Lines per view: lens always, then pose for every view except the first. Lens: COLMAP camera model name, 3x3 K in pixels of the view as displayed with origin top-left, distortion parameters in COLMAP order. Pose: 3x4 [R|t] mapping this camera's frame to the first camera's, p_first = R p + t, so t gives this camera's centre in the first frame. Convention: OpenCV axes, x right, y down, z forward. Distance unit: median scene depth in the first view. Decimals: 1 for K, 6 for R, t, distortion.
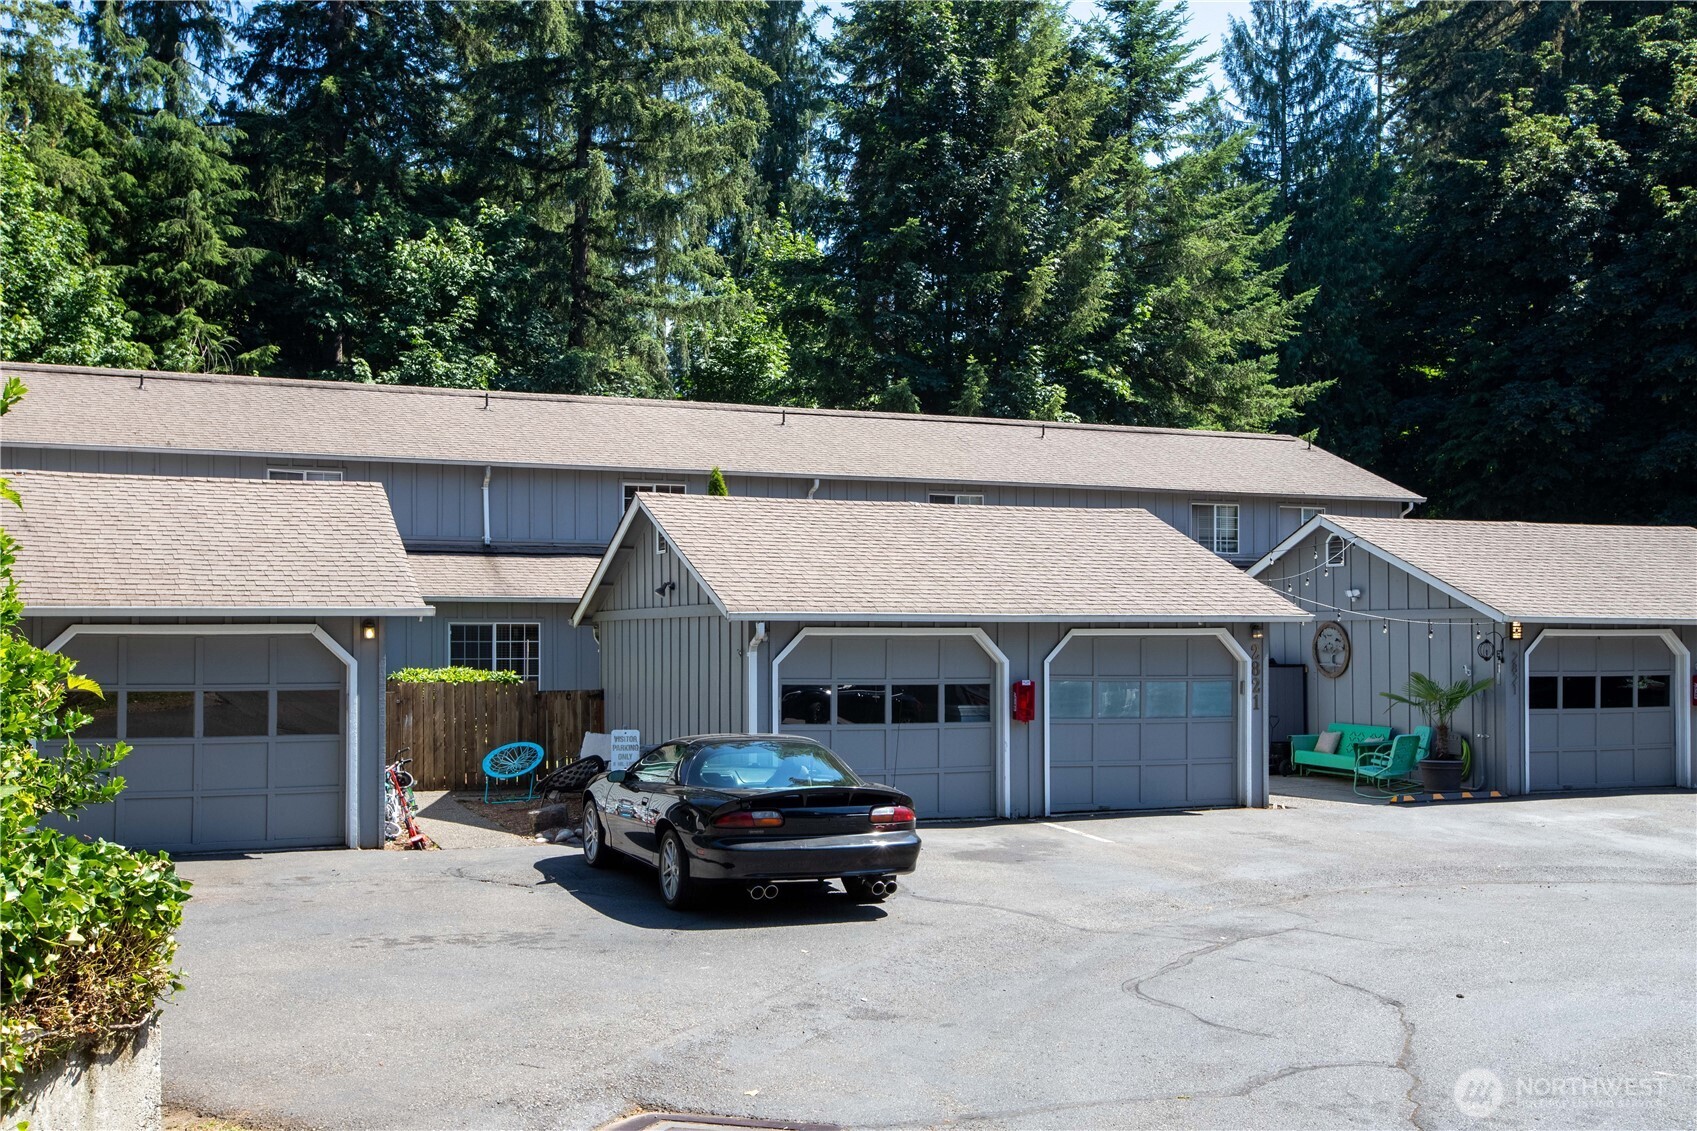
lens RADIAL K [[1678.0, 0, 855.6], [0, 1678.0, 581.0], [0, 0, 1]] dist [0.017401, 0.000000]
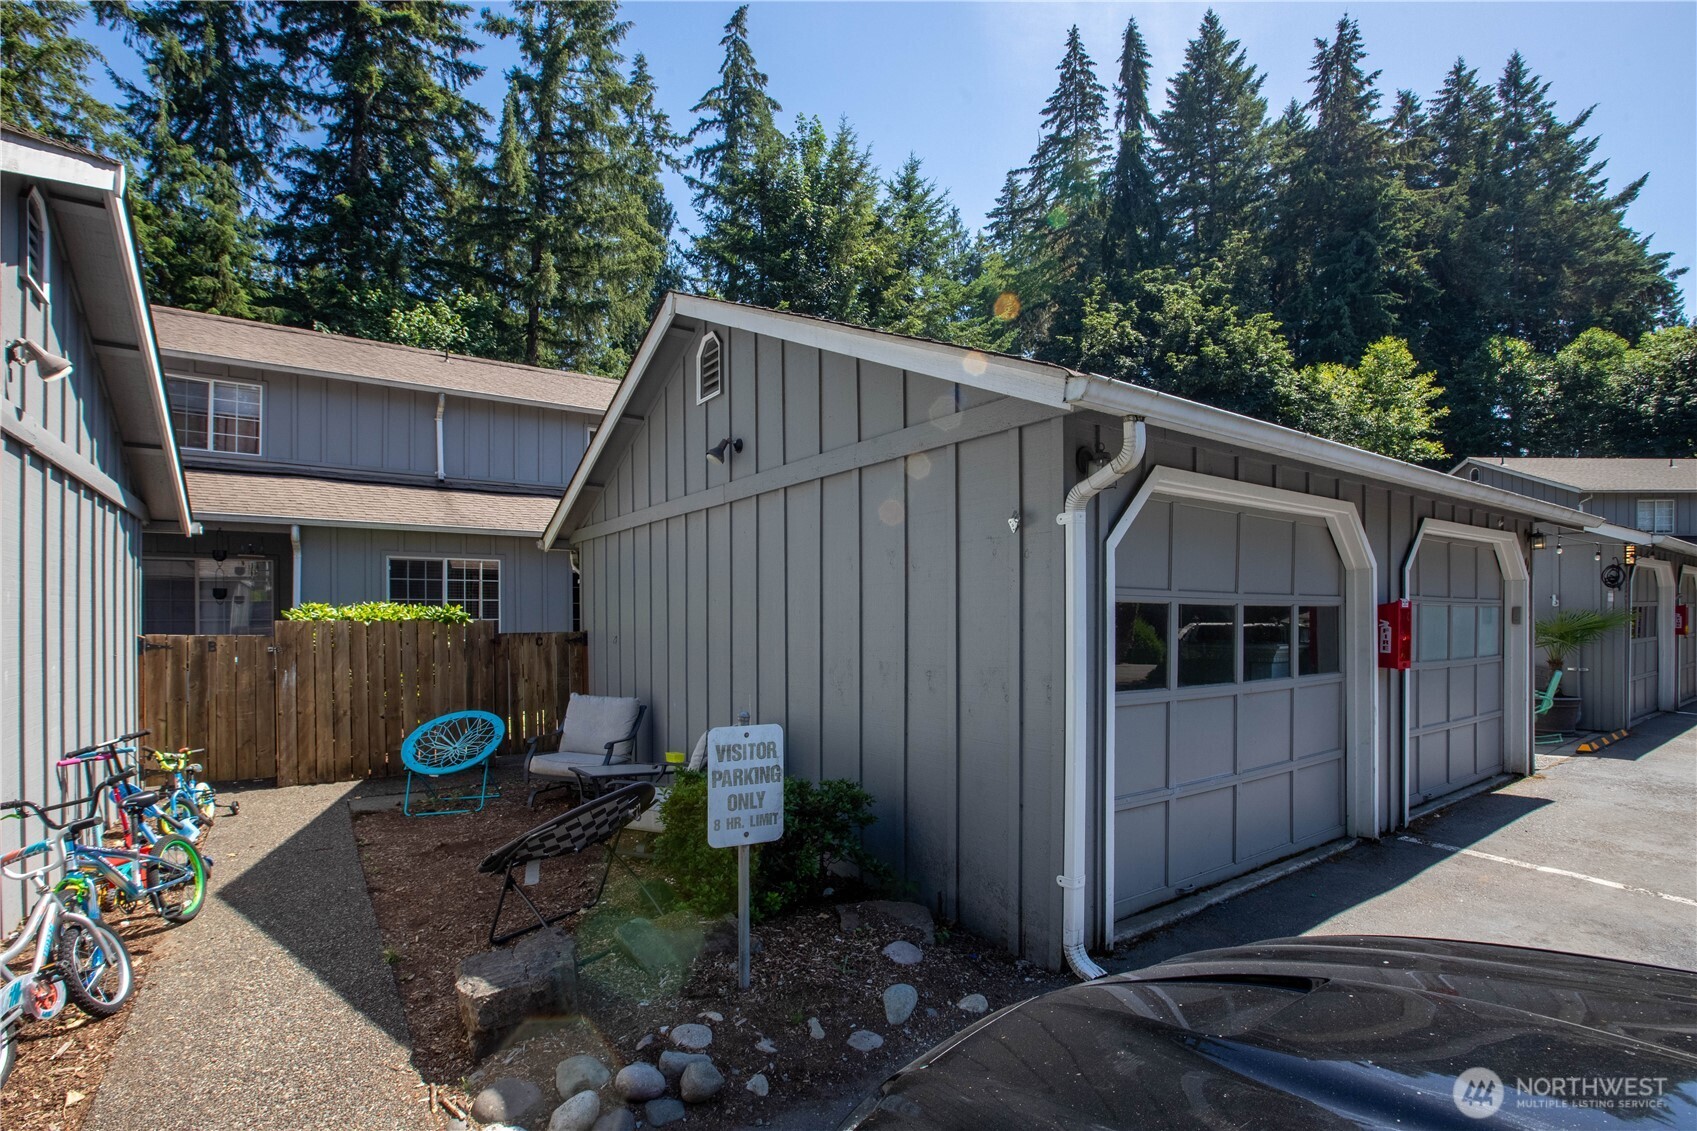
lens RADIAL K [[799.4, 0, 829.9], [0, 799.4, 612.5], [0, 0, 1]] dist [-0.030614, -0.000229]
pose [[0.979793, -0.001040, 0.200010, -0.096869], [-0.004739, 0.999585, 0.028413, 0.038153], [-0.199956, -0.028786, 0.979382, 0.527747]]
